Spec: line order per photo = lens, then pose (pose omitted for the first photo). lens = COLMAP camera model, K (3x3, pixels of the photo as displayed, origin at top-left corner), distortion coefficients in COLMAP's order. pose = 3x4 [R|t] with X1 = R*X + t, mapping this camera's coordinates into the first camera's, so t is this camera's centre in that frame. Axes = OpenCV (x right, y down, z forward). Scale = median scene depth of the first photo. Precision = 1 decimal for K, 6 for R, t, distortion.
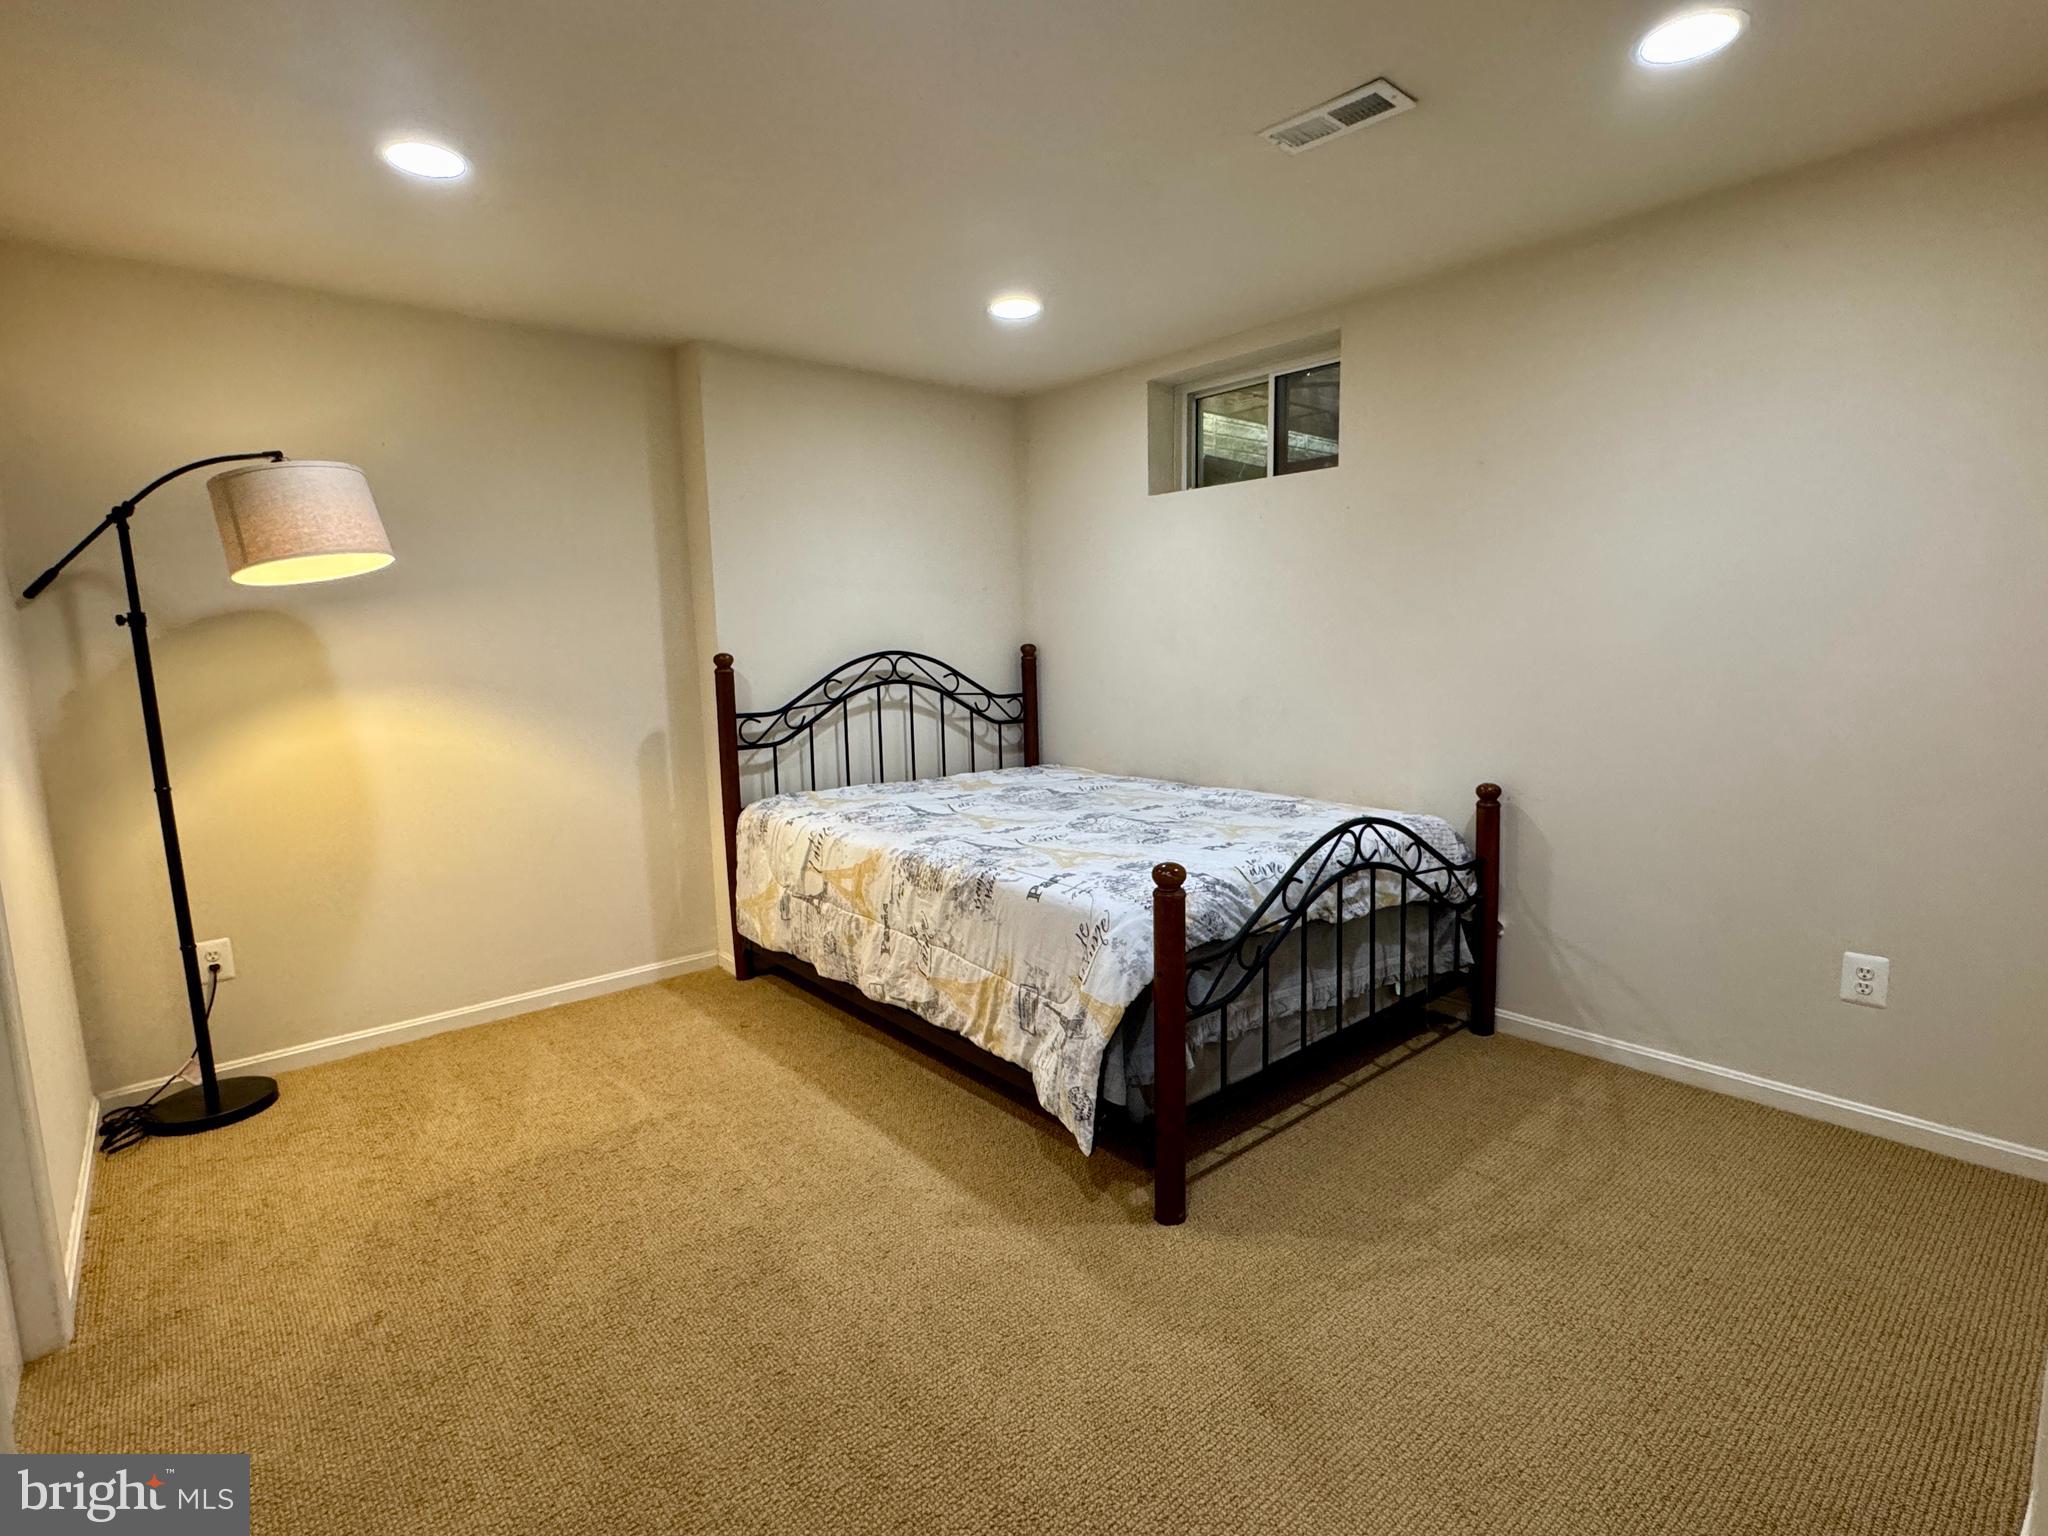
lens RADIAL K [[1005.0, 0, 1022.4], [0, 1005.0, 763.2], [0, 0, 1]] dist [-0.004496, 0.000158]
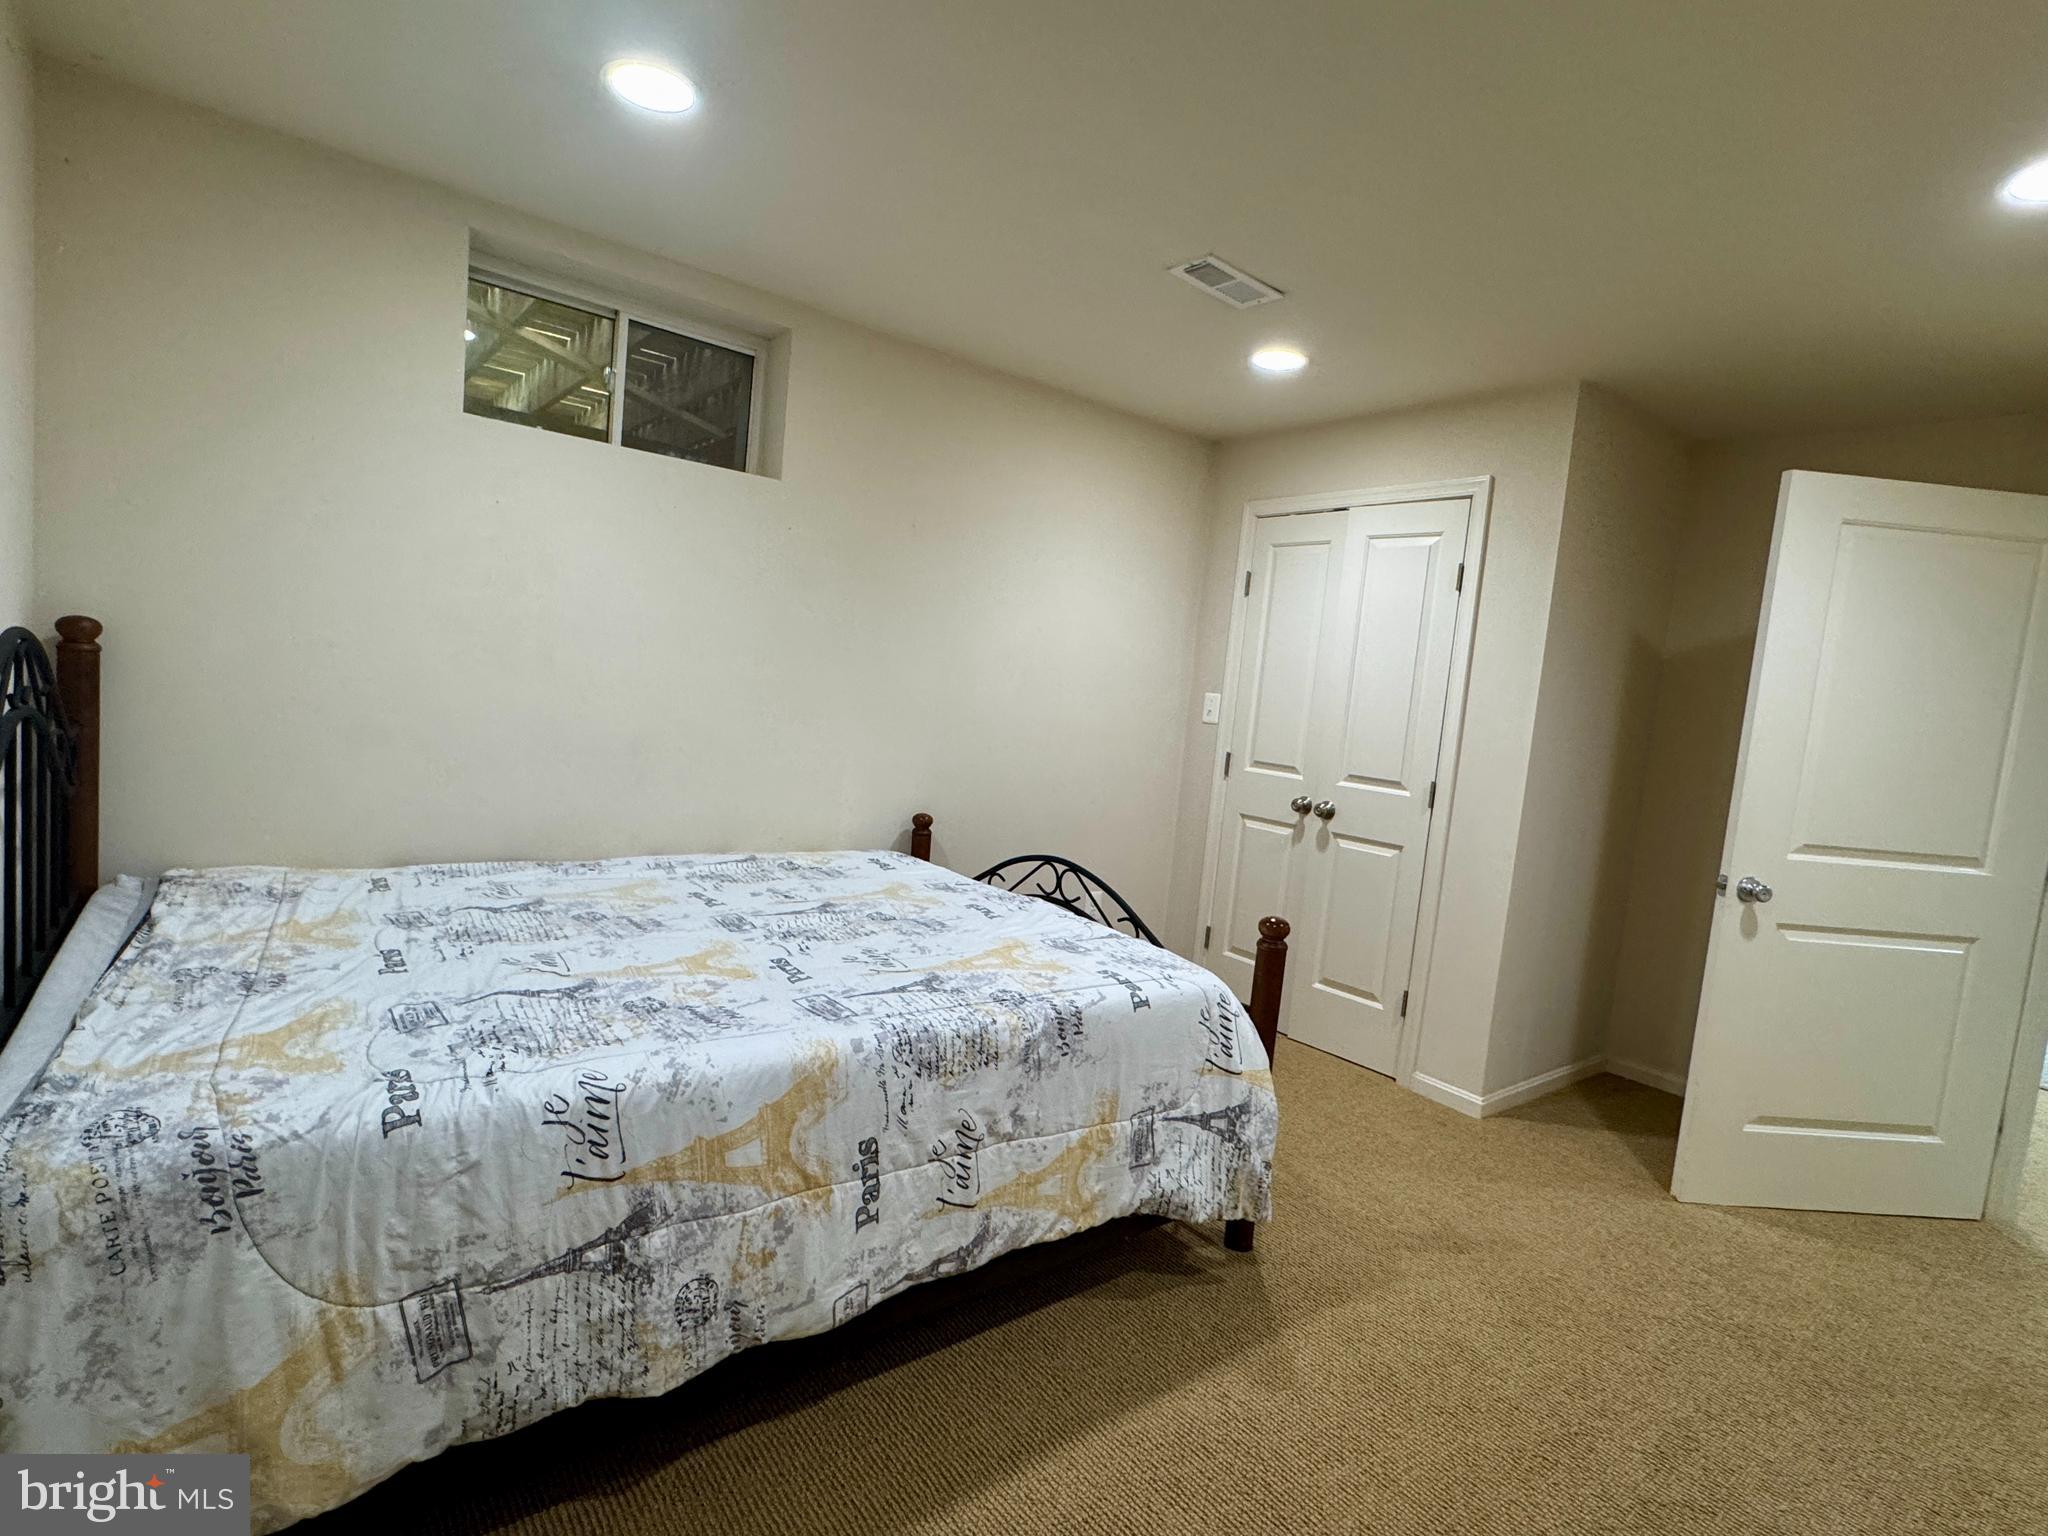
lens RADIAL K [[1005.0, 0, 1022.4], [0, 1005.0, 763.2], [0, 0, 1]] dist [-0.004496, 0.000158]
pose [[0.057543, -0.065417, 0.996197, -0.546307], [0.038749, 0.997245, 0.063247, -0.084254], [-0.997591, 0.034963, 0.059920, 0.695273]]
